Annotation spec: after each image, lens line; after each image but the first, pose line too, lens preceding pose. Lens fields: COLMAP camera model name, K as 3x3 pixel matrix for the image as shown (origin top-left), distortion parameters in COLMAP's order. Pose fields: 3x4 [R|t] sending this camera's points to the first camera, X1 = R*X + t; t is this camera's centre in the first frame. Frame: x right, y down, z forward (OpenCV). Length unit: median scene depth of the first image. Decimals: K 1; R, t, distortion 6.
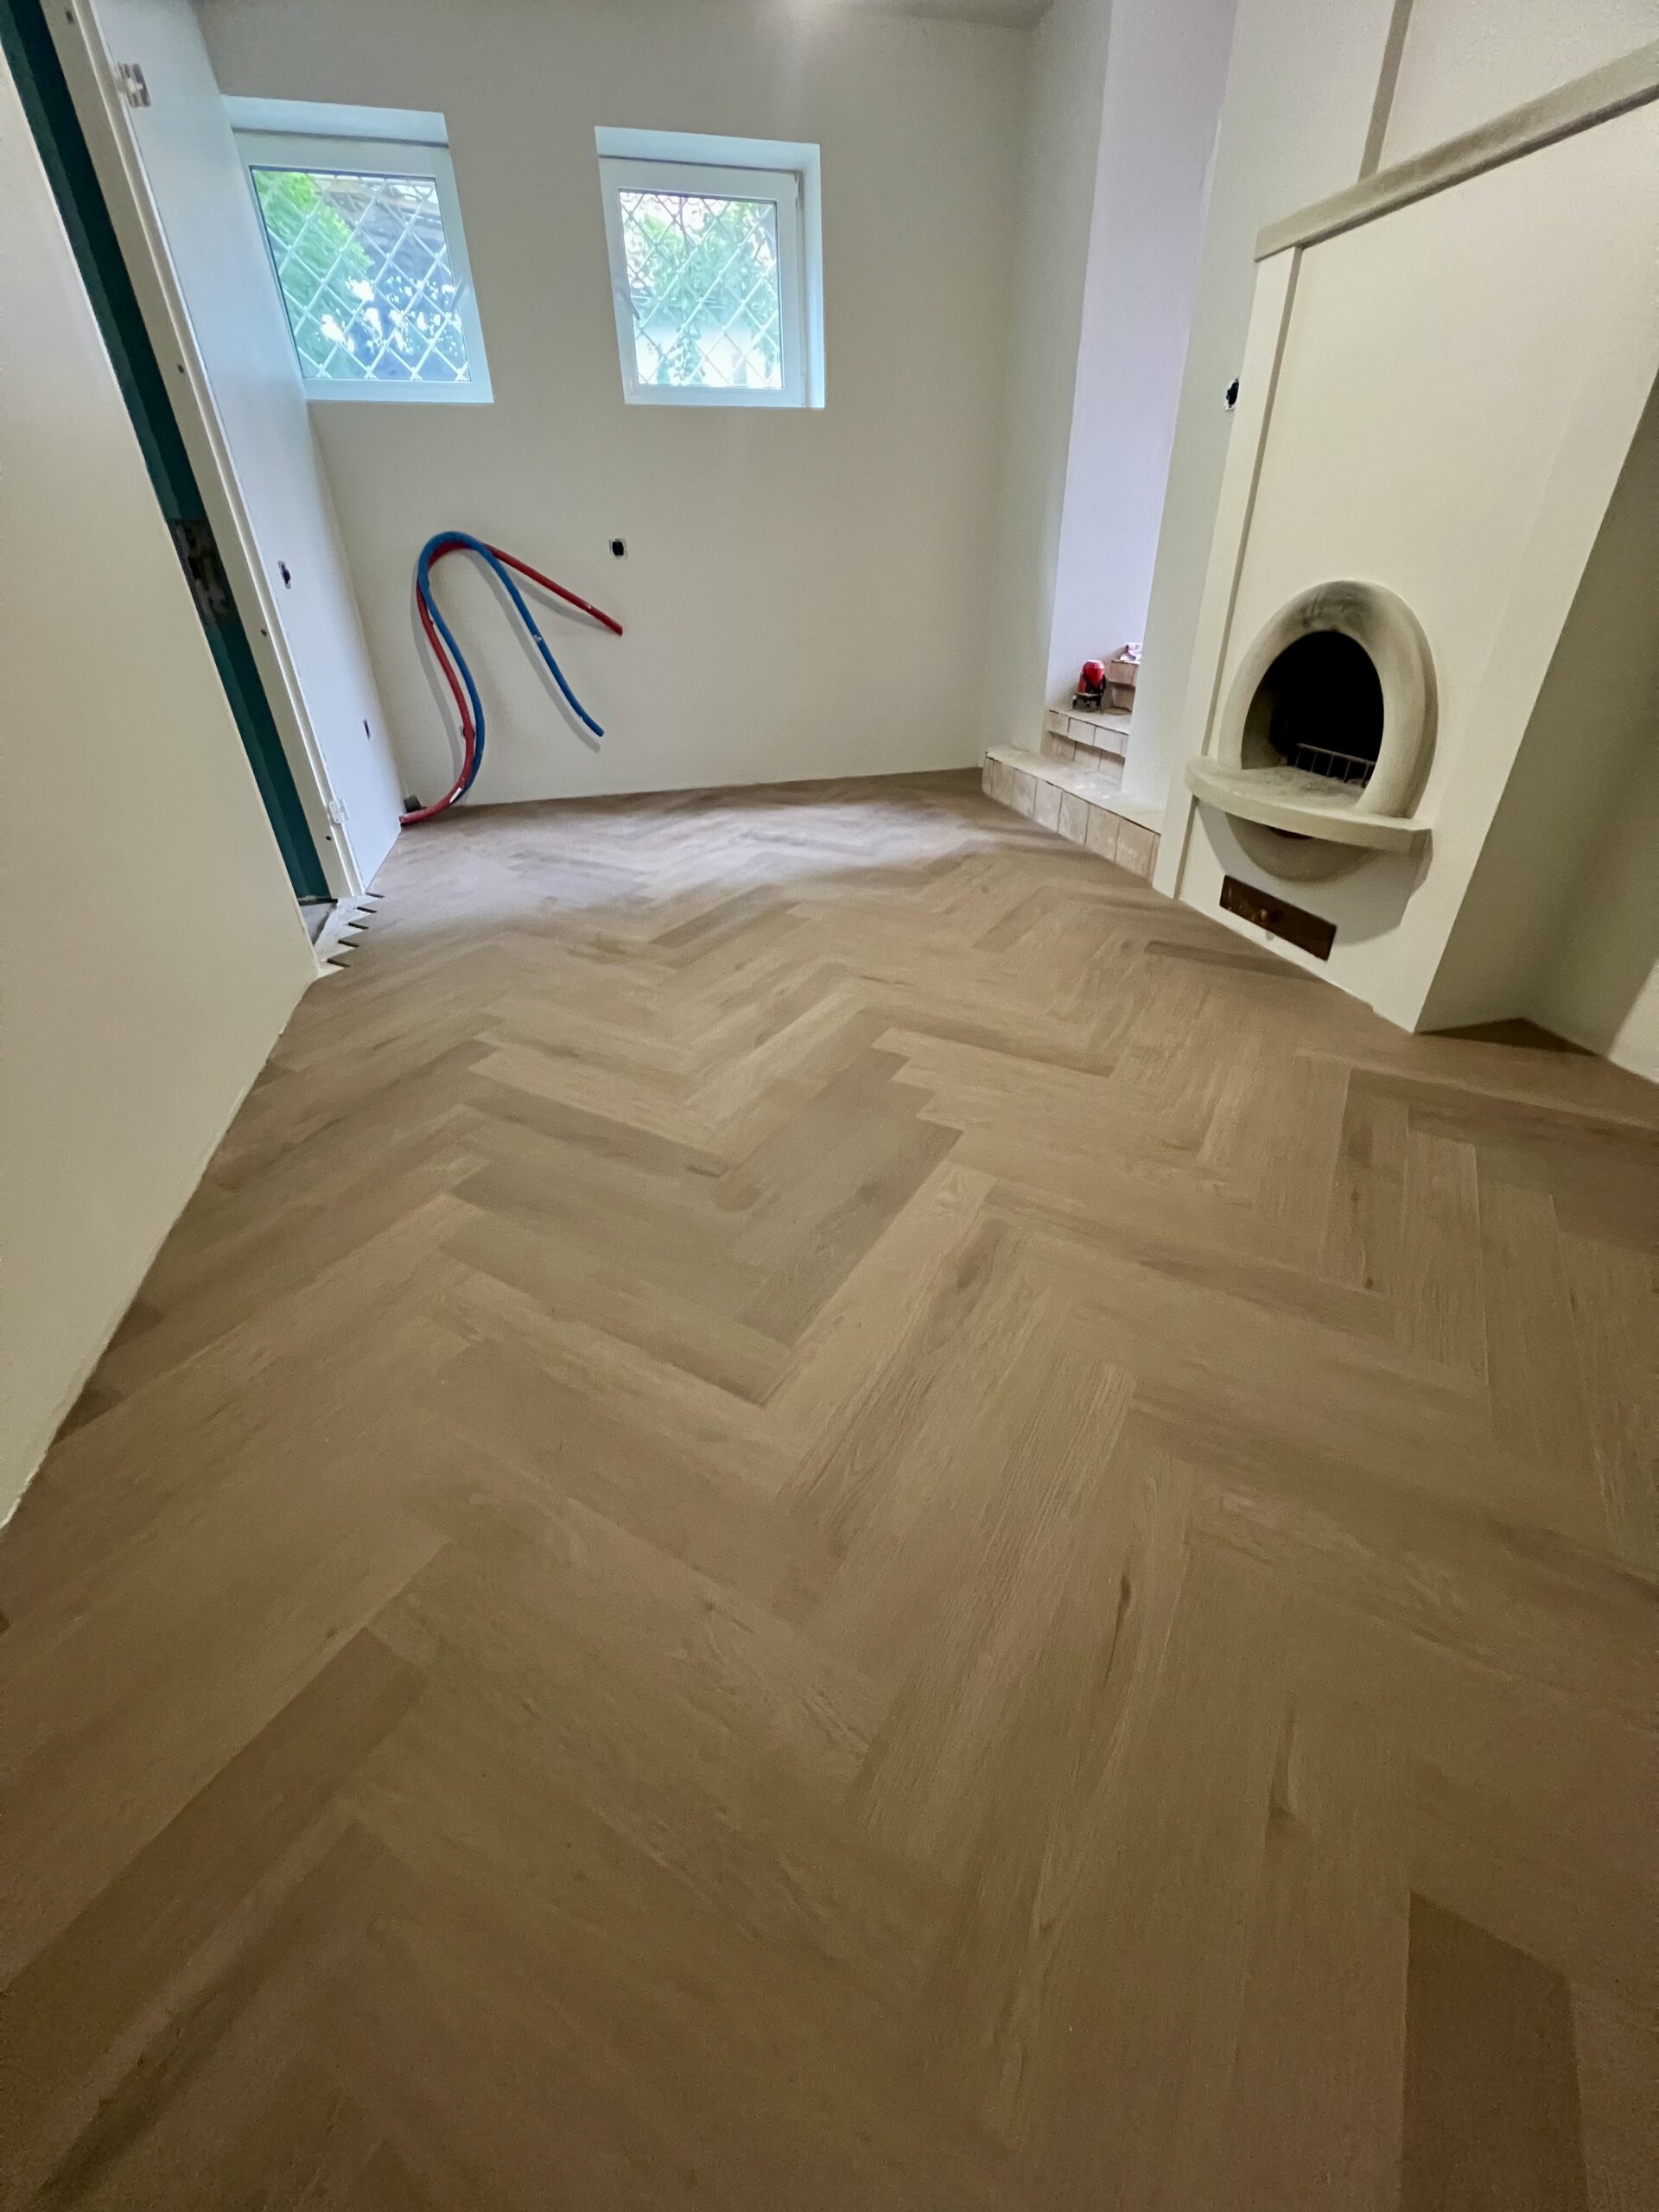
lens RADIAL K [[886.6, 0, 829.5], [0, 886.6, 1106.0], [0, 0, 1]] dist [0.000328, 0.000000]
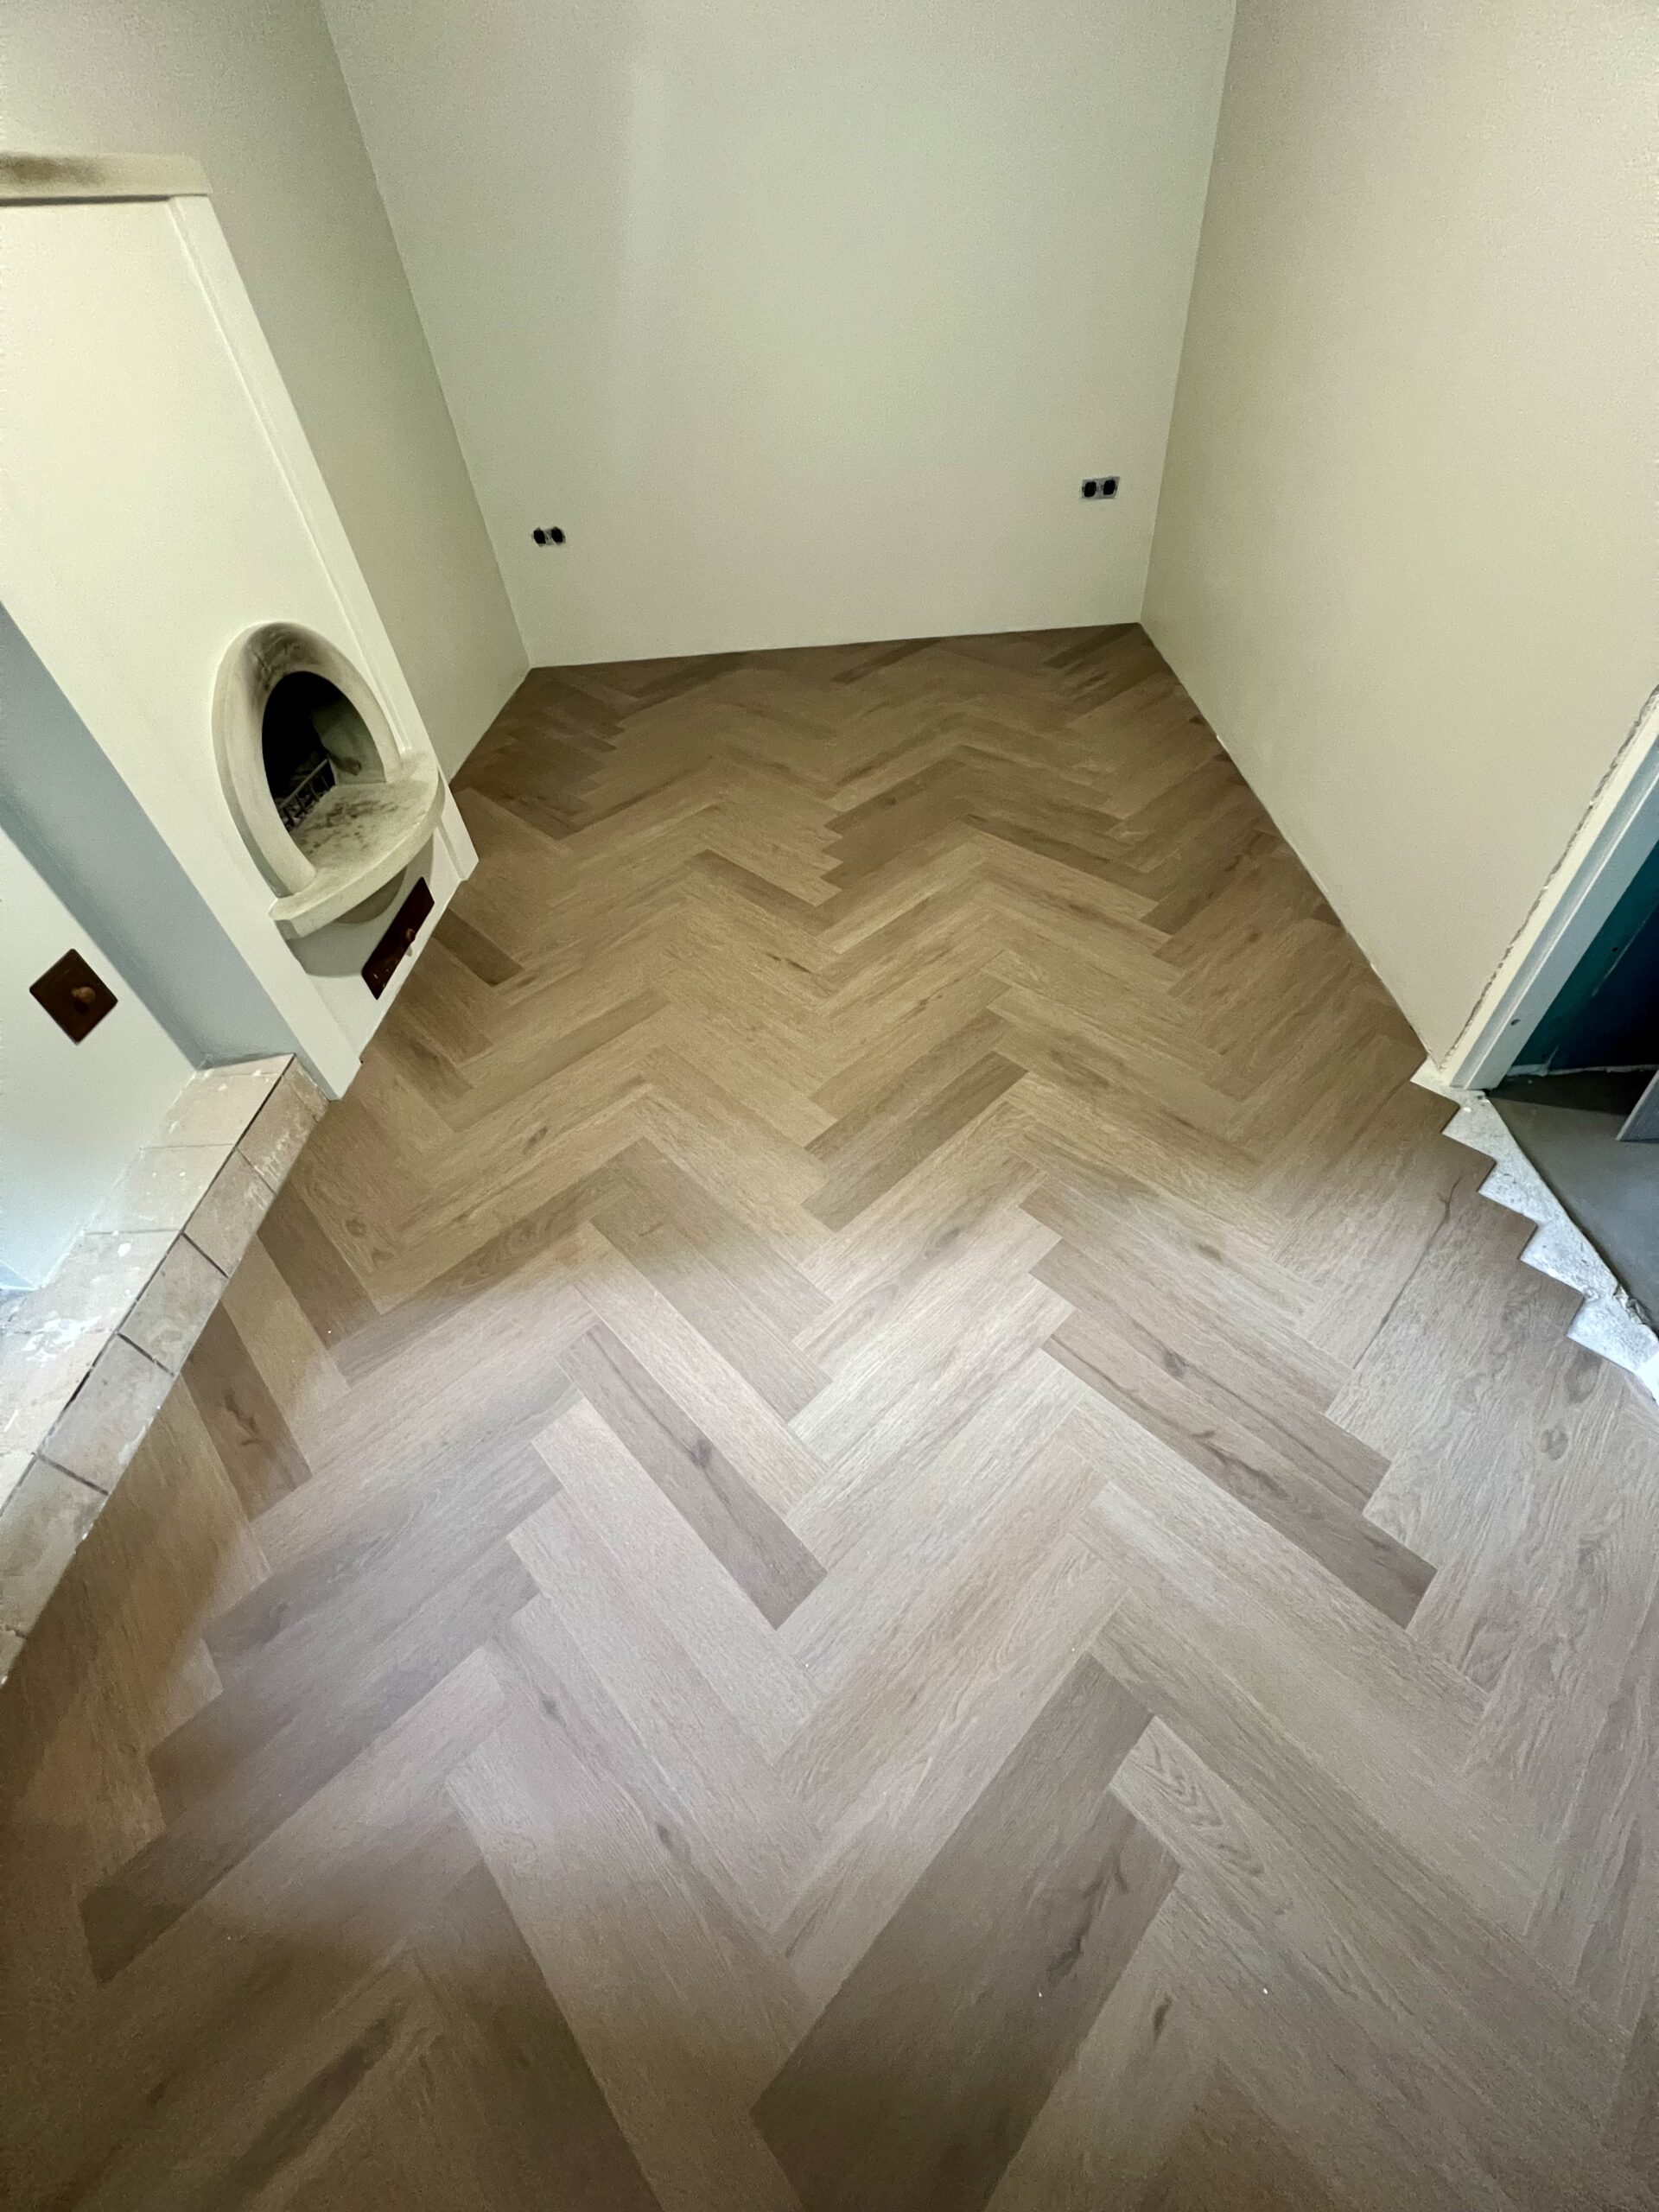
lens RADIAL K [[886.6, 0, 829.5], [0, 886.6, 1106.0], [0, 0, 1]] dist [0.000328, 0.000000]
pose [[-0.958613, -0.135931, 0.250170, -0.276575], [0.218382, 0.212727, 0.952395, -1.126740], [-0.182678, 0.967610, -0.174238, 1.389889]]
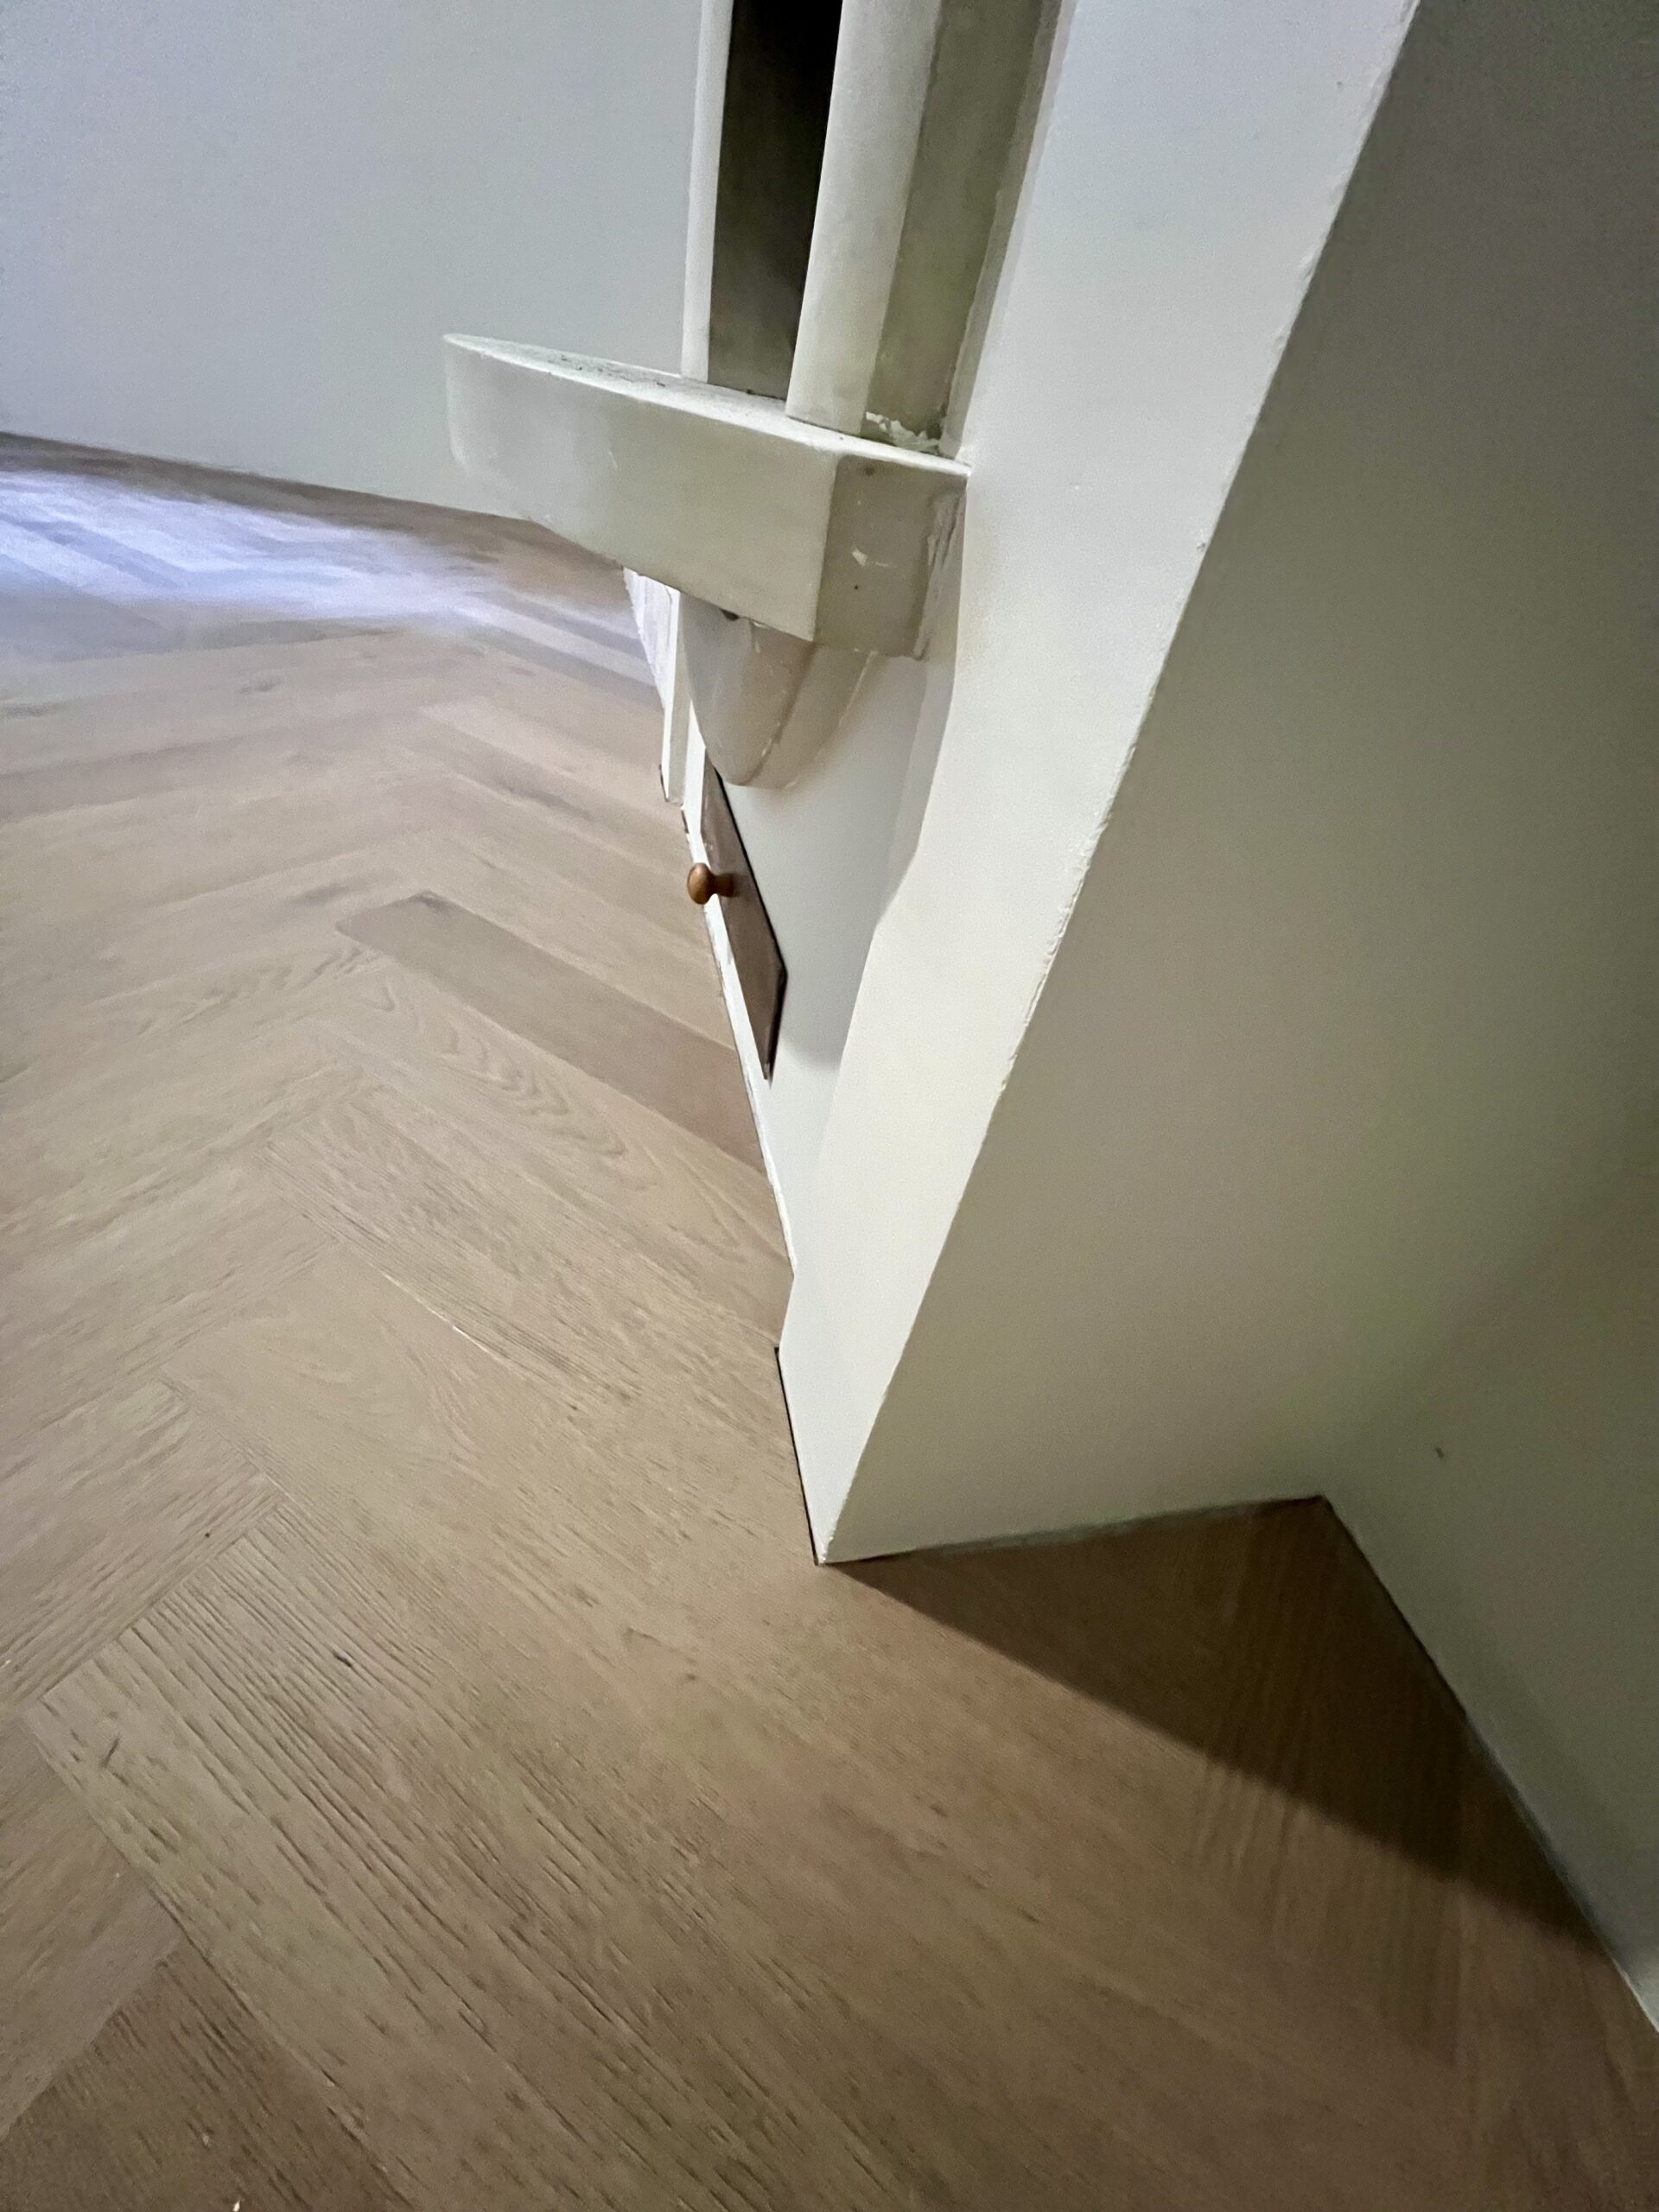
lens RADIAL K [[885.3, 0, 829.5], [0, 885.3, 1106.0], [0, 0, 1]] dist [0.000580, 0.000046]
pose [[0.981895, 0.169515, 0.084542, 0.572695], [-0.178448, 0.977487, 0.112587, -0.195168], [-0.063554, -0.125635, 0.990039, 0.723423]]
